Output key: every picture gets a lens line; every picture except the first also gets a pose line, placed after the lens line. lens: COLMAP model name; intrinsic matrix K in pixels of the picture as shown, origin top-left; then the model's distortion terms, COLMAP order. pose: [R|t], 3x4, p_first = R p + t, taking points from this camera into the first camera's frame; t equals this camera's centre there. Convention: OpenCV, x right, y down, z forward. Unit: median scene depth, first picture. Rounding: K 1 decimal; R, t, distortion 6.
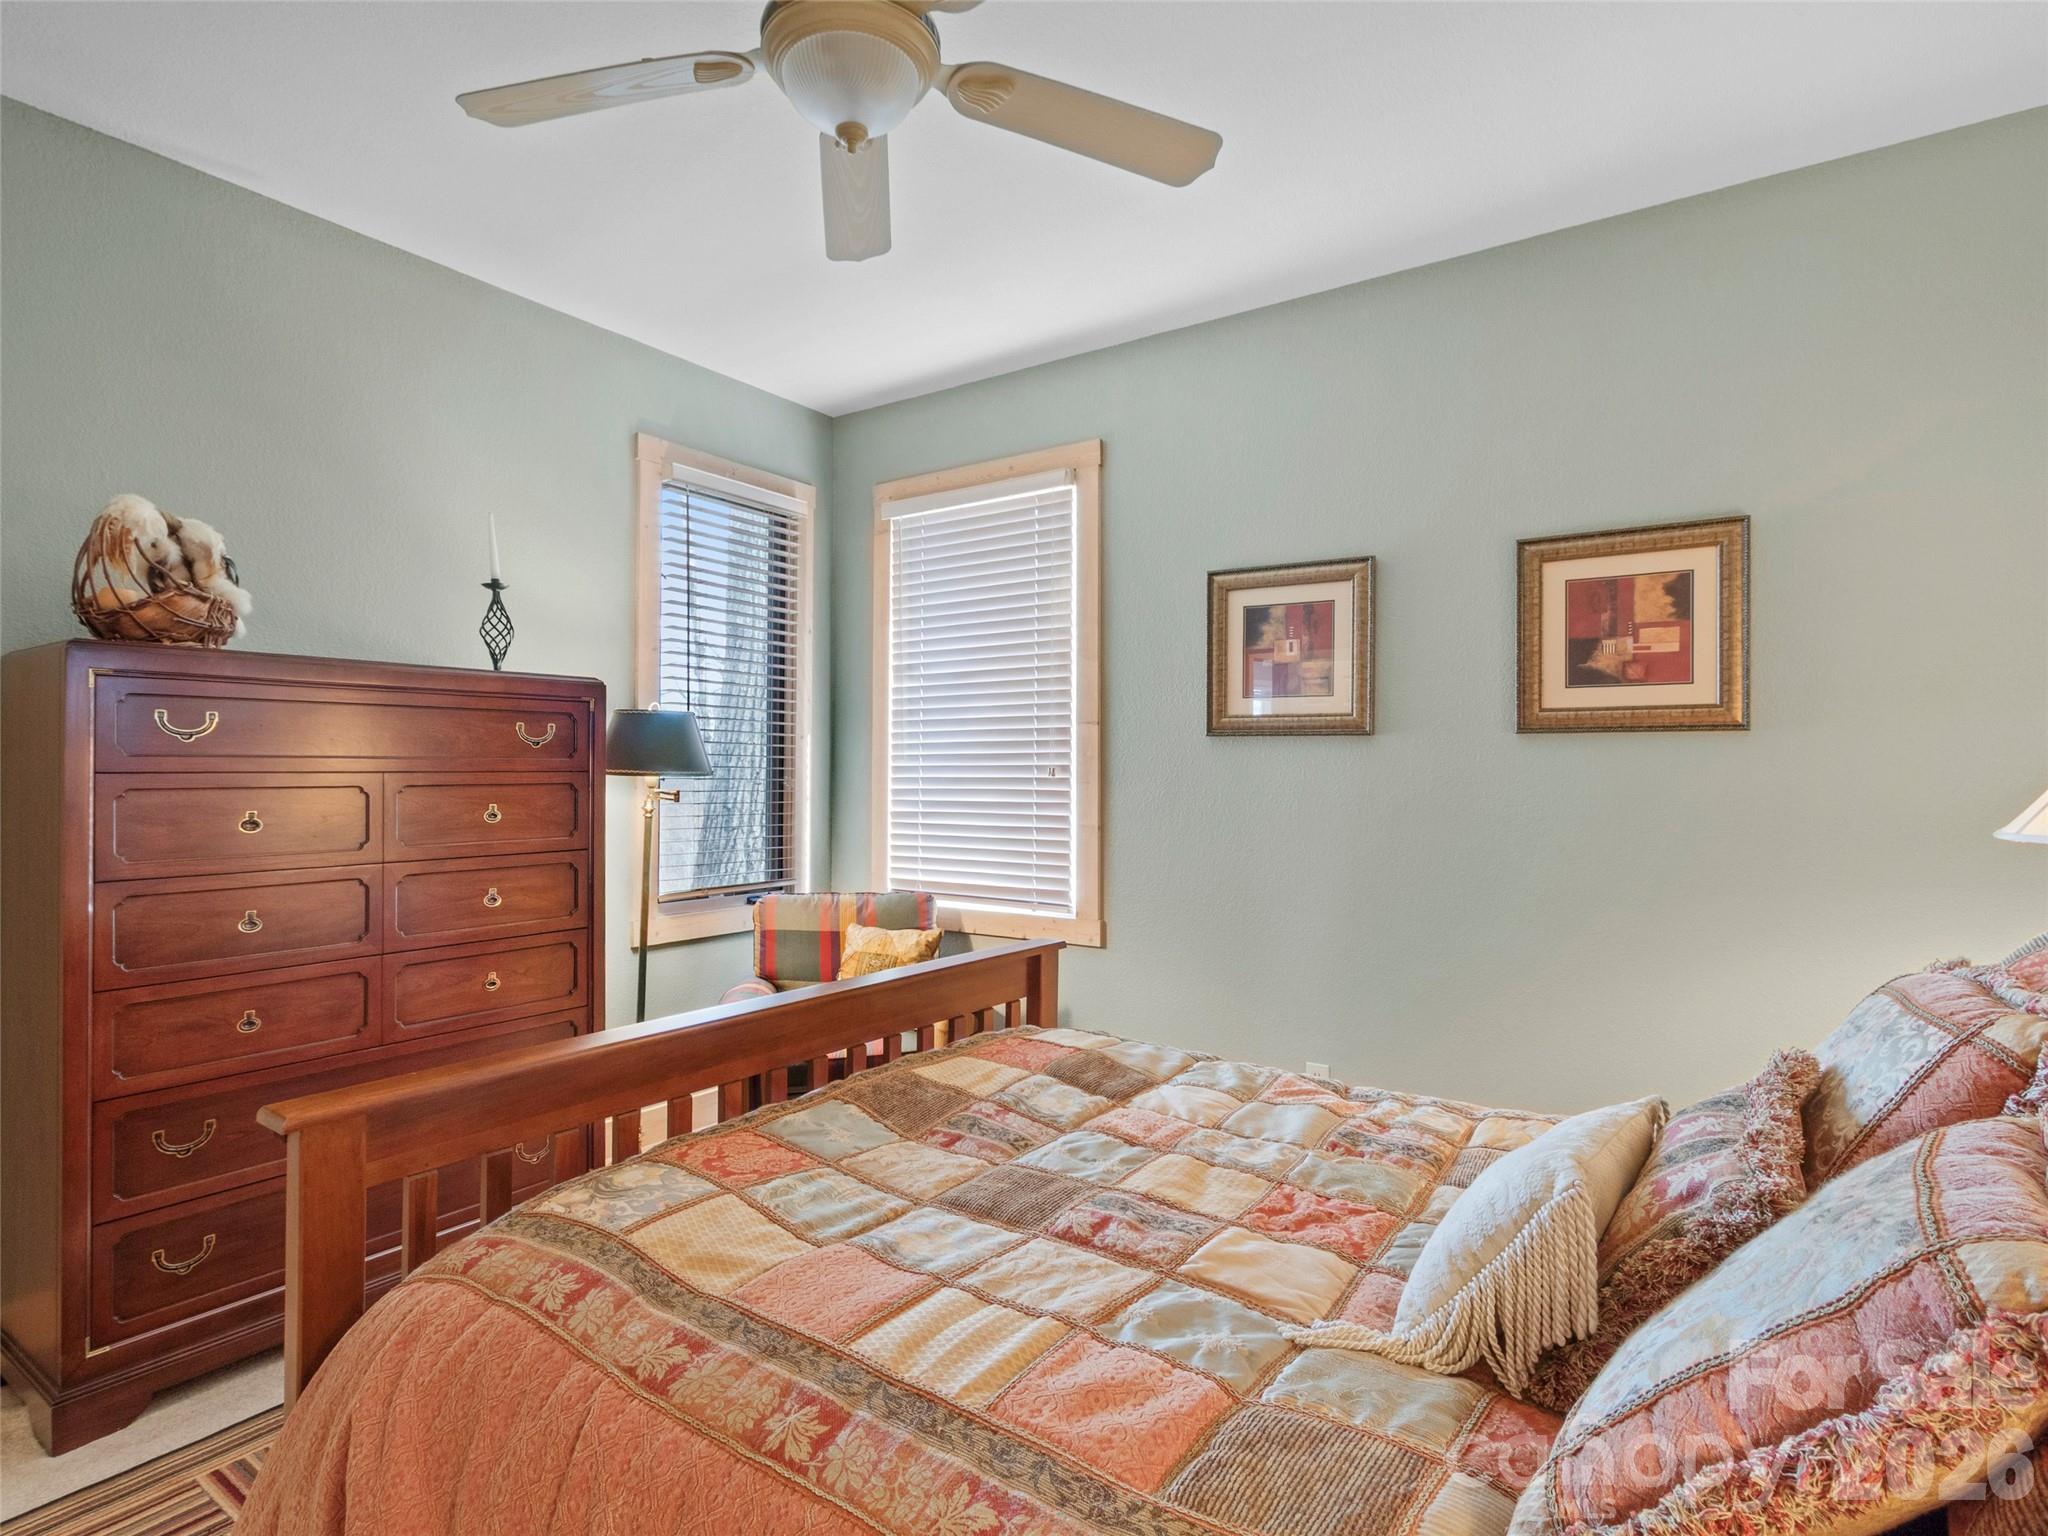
lens RADIAL K [[1066.5, 0, 1021.5], [0, 1066.5, 768.8], [0, 0, 1]] dist [0.006854, -0.002212]
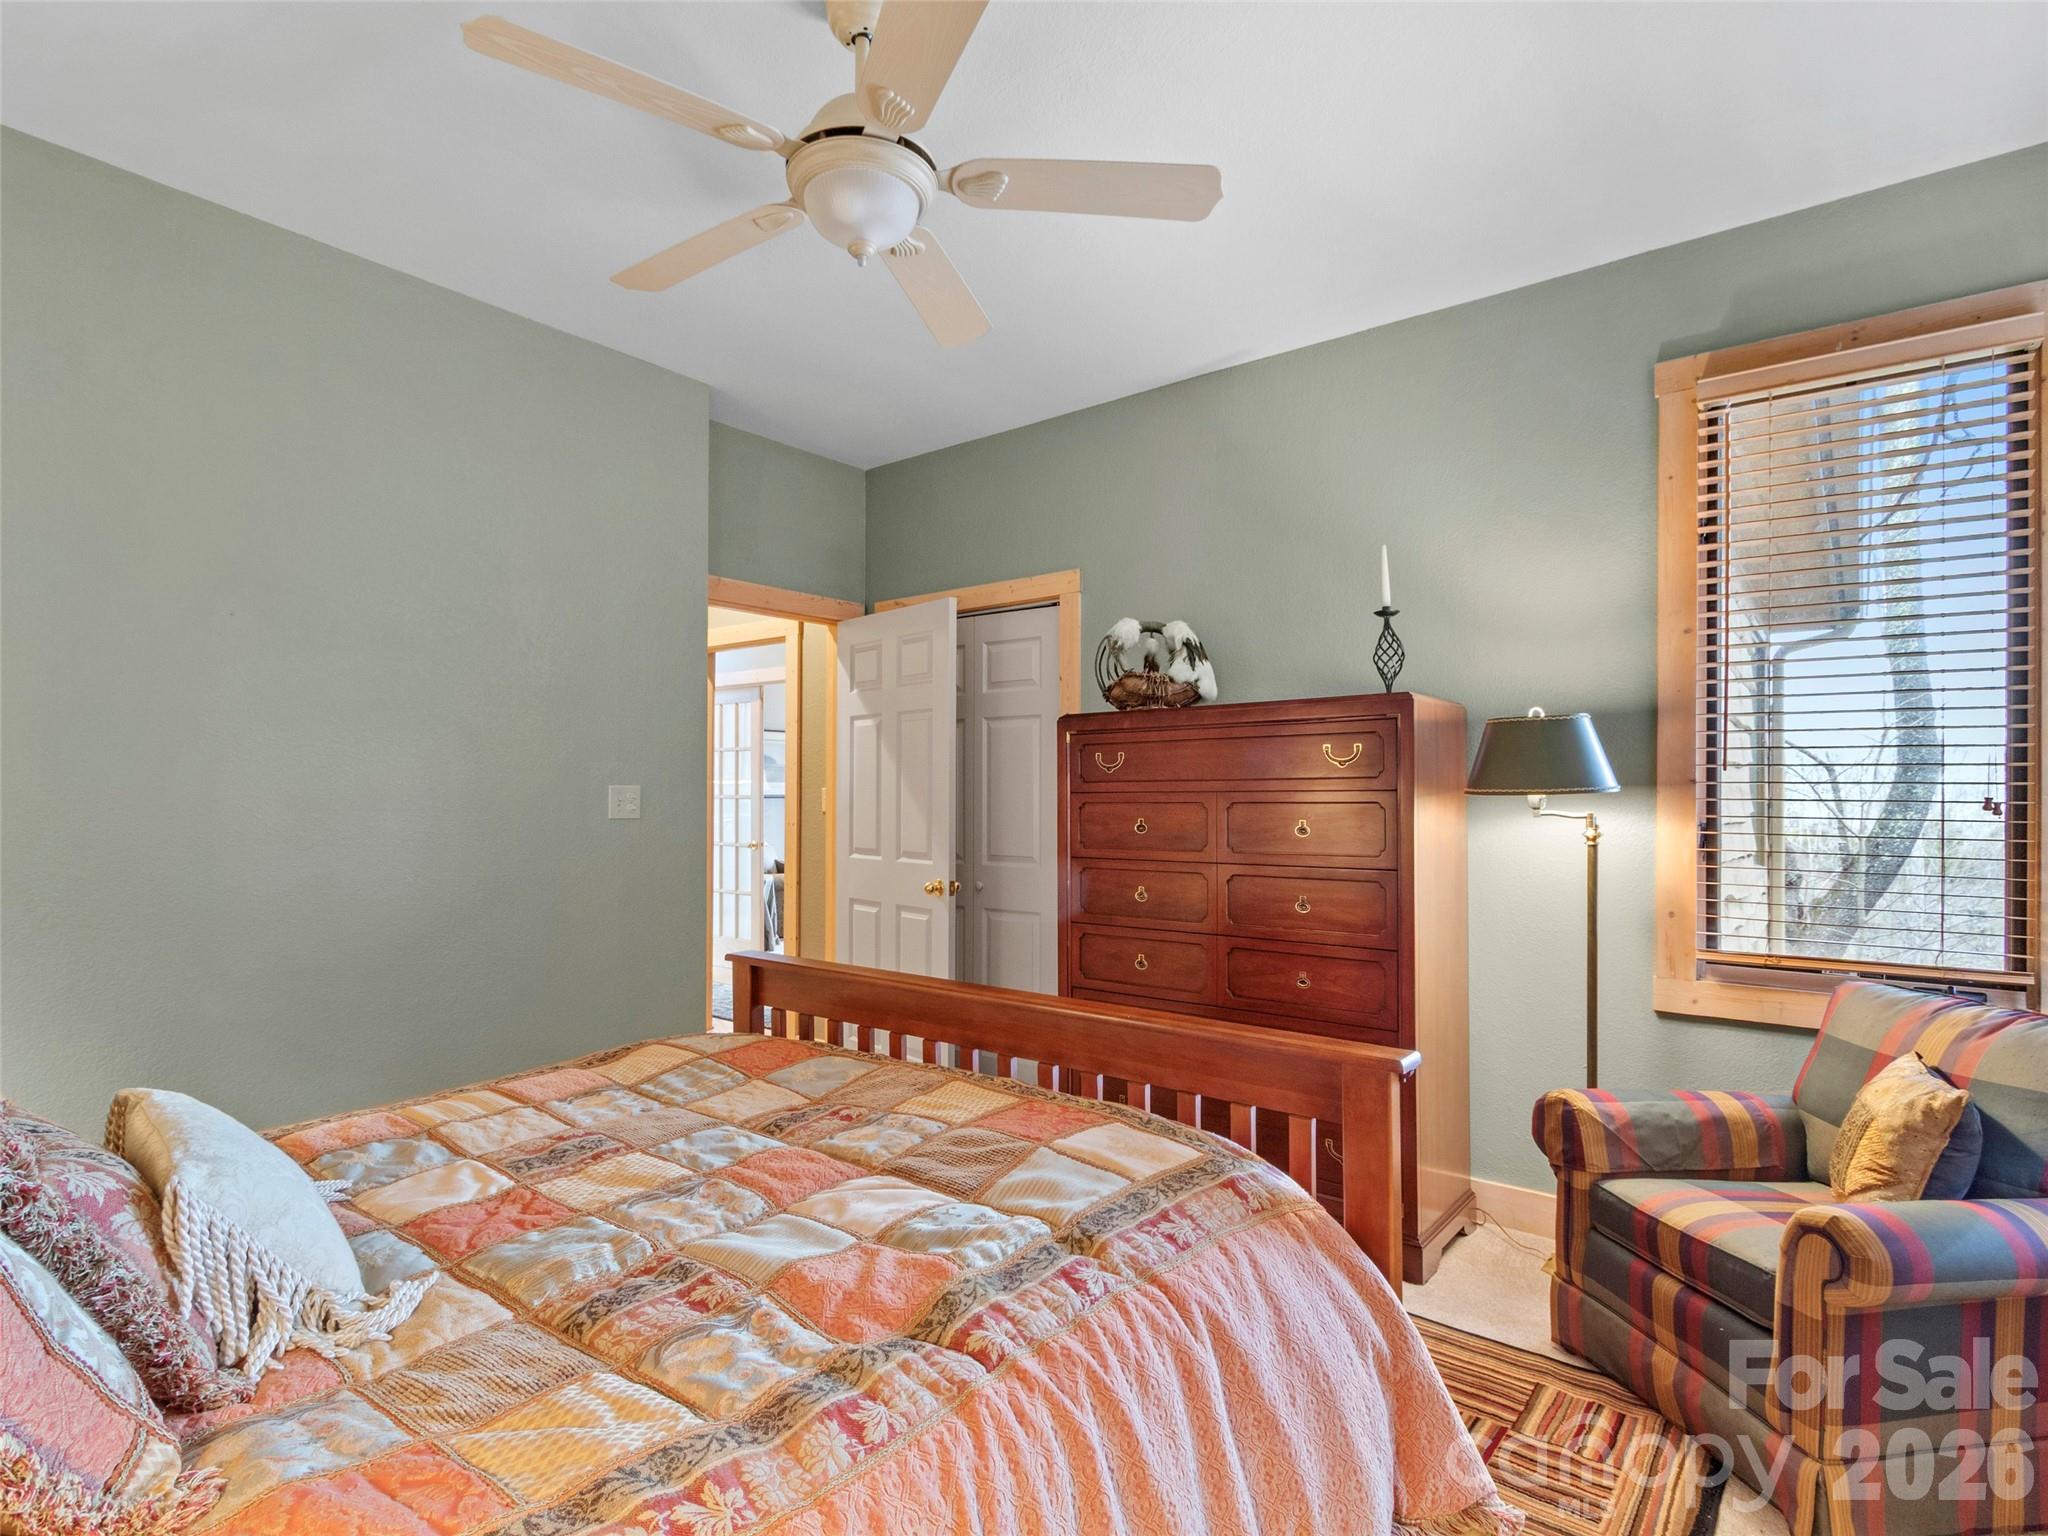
lens RADIAL K [[1066.5, 0, 1023.0], [0, 1066.5, 784.3], [0, 0, 1]] dist [0.006854, -0.002212]
pose [[-0.068669, -0.017425, -0.997487, 0.669295], [0.001807, 0.999844, -0.017590, 0.016633], [0.997638, -0.003011, -0.068626, 0.840597]]
